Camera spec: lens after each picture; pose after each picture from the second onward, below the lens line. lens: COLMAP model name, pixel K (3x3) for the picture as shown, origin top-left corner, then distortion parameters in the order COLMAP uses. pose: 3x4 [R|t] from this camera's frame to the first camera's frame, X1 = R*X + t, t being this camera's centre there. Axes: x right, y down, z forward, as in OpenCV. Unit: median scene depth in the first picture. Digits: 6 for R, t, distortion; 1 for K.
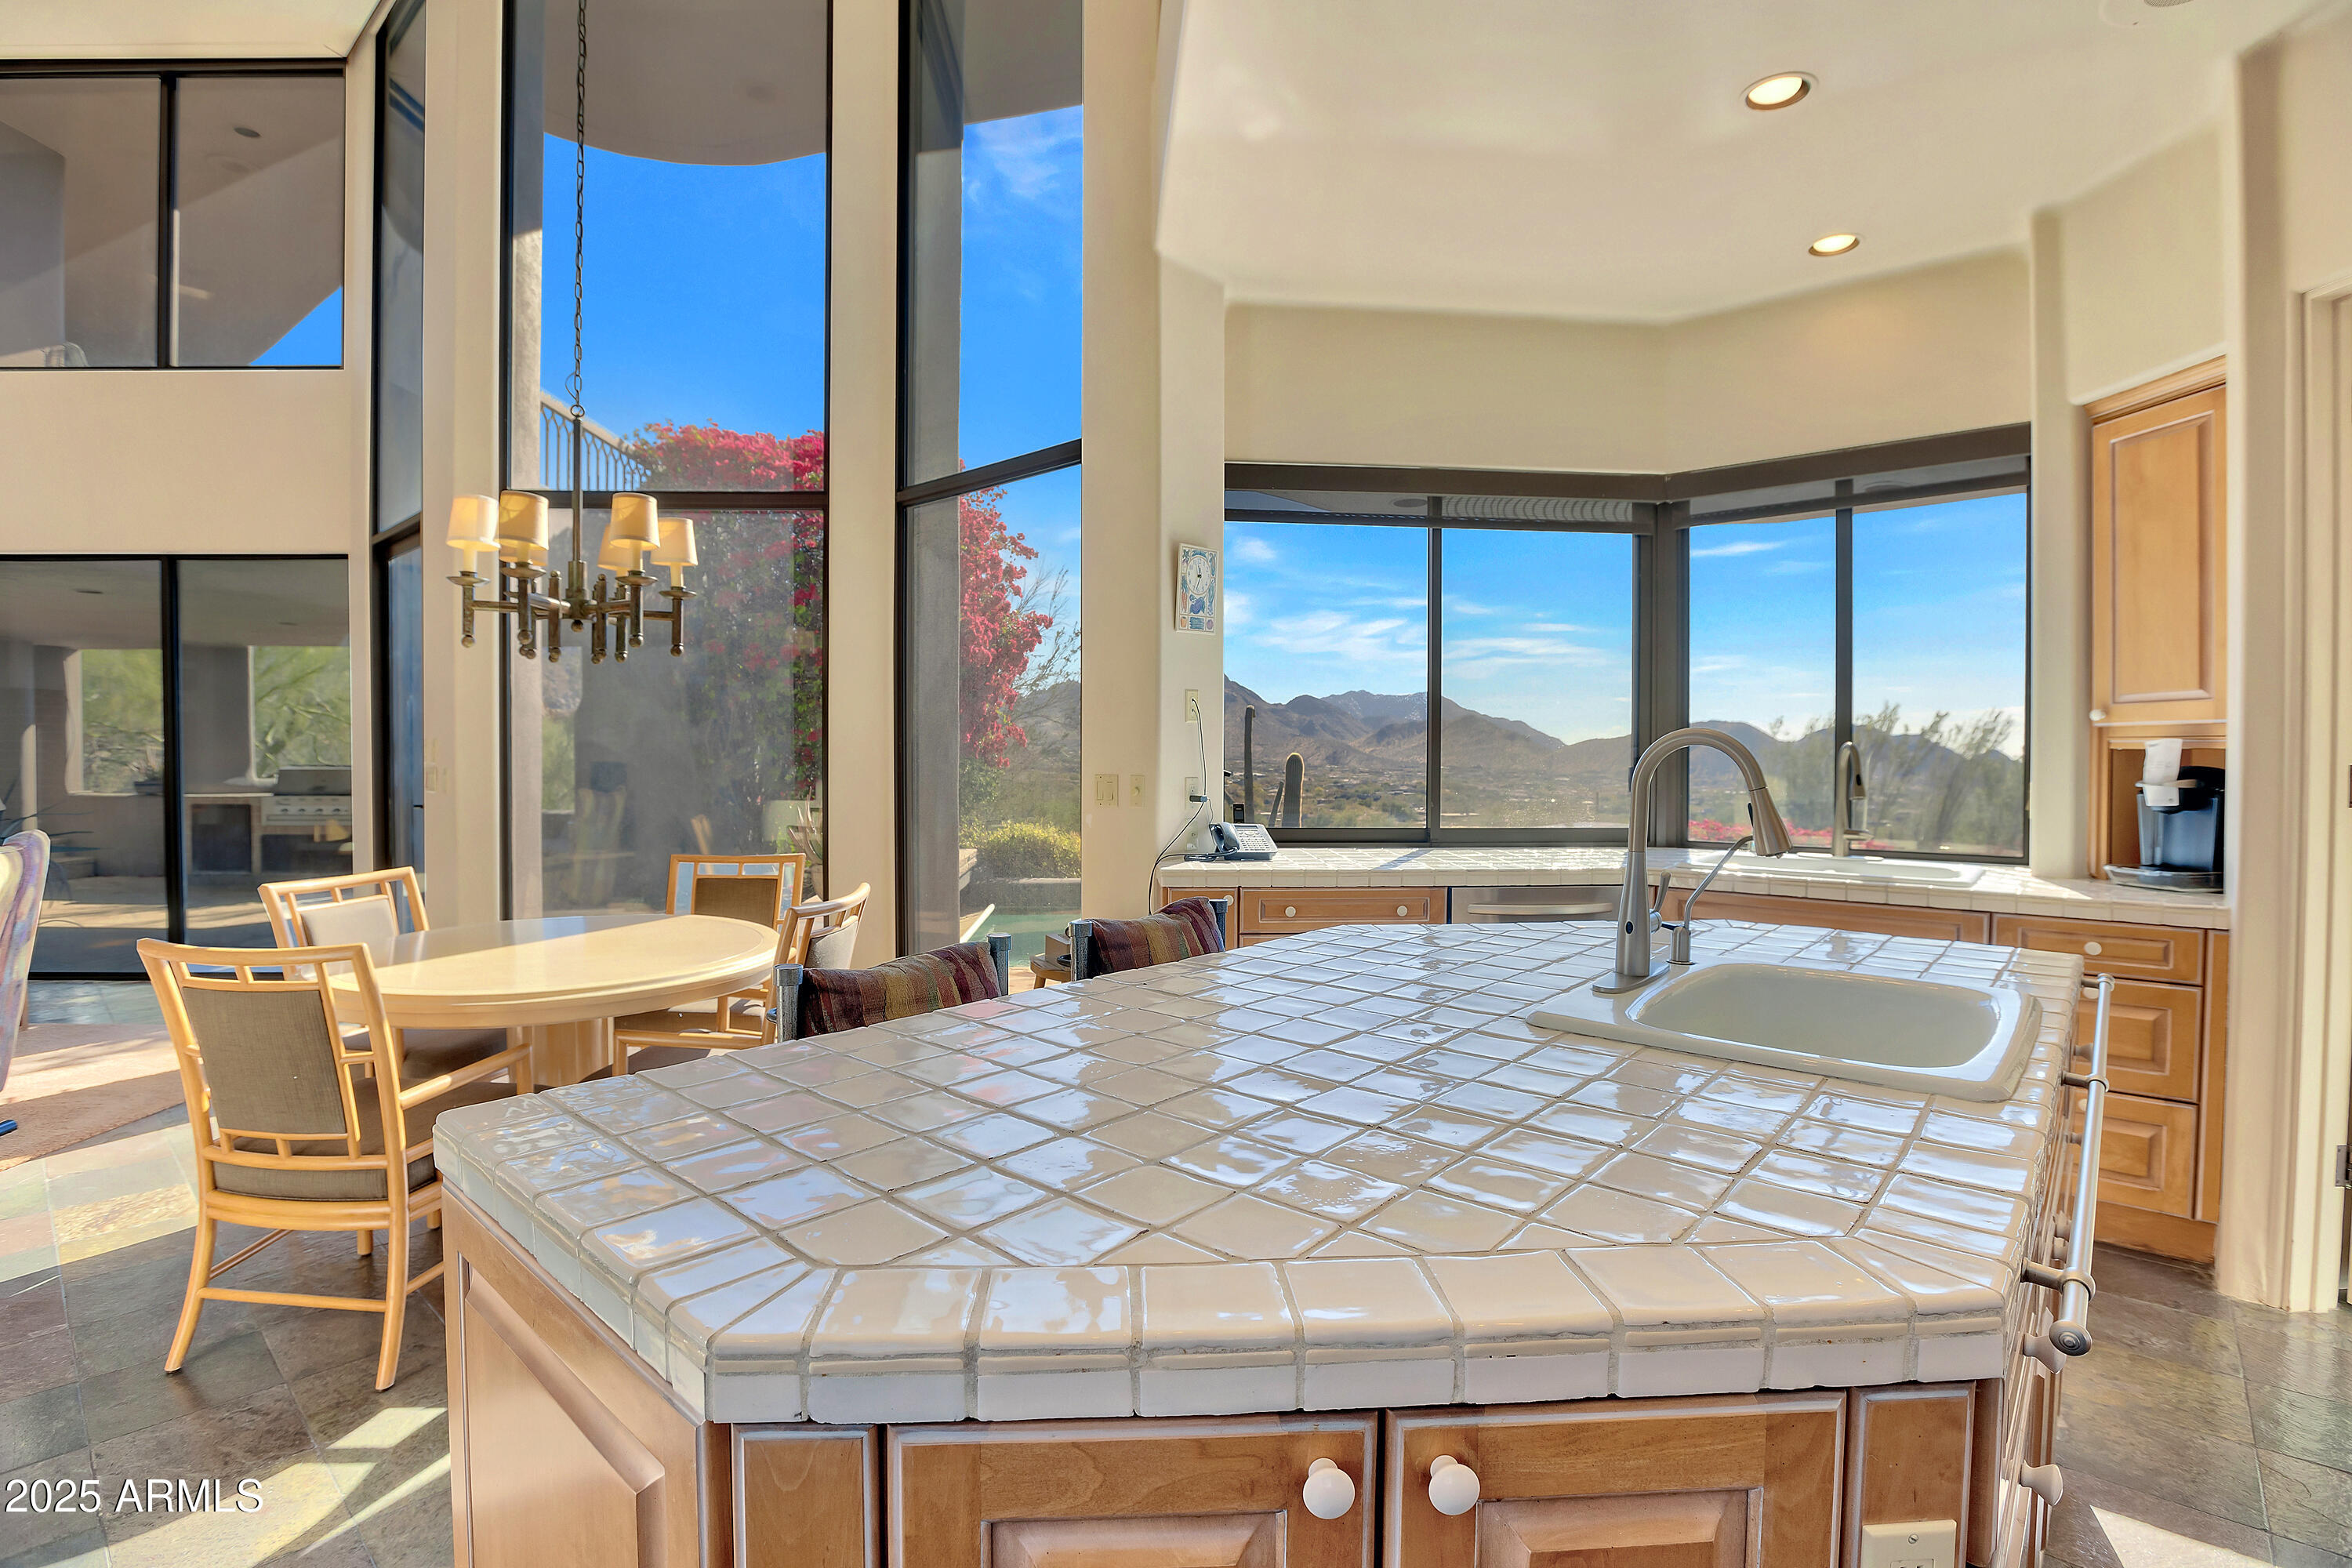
lens RADIAL K [[1101.3, 0, 1165.5], [0, 1101.3, 753.1], [0, 0, 1]] dist [-0.023538, 0.000567]
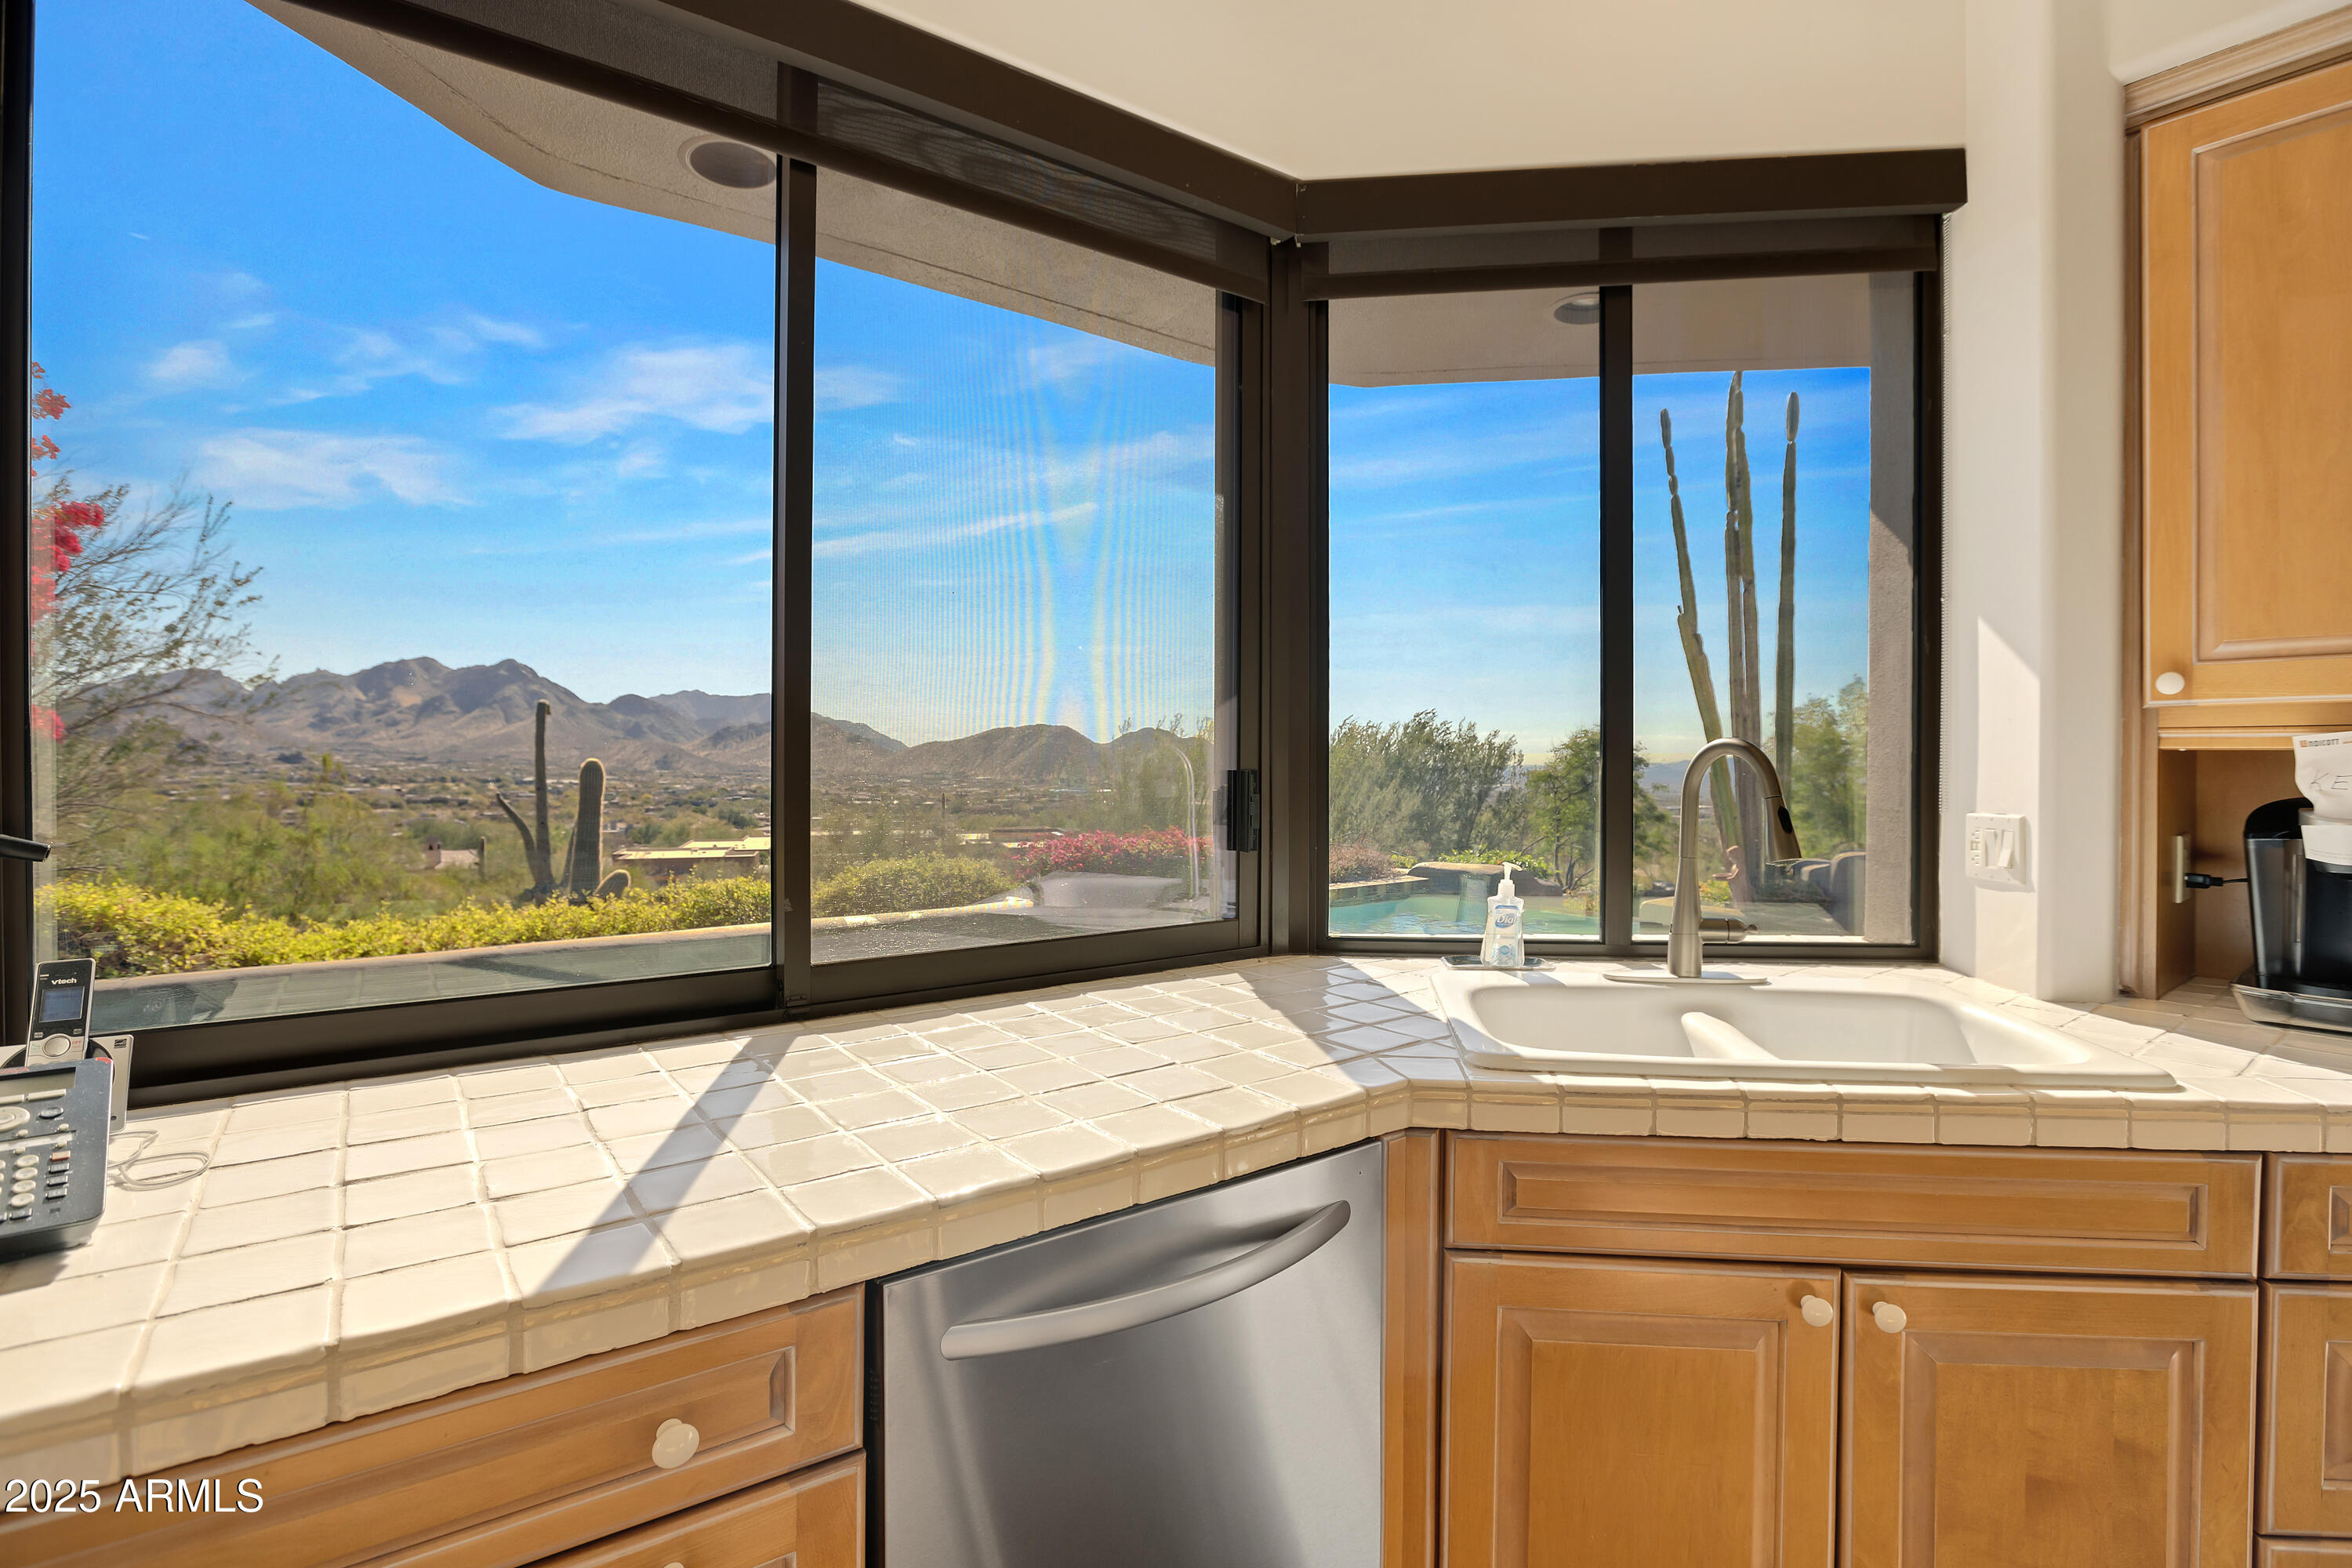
lens RADIAL K [[1101.3, 0, 1165.5], [0, 1101.3, 753.1], [0, 0, 1]] dist [-0.023538, 0.000567]
pose [[0.835694, -0.004960, 0.549174, 0.173487], [0.006397, 0.999979, -0.000703, -0.004079], [-0.549159, 0.004100, 0.835708, 0.739586]]
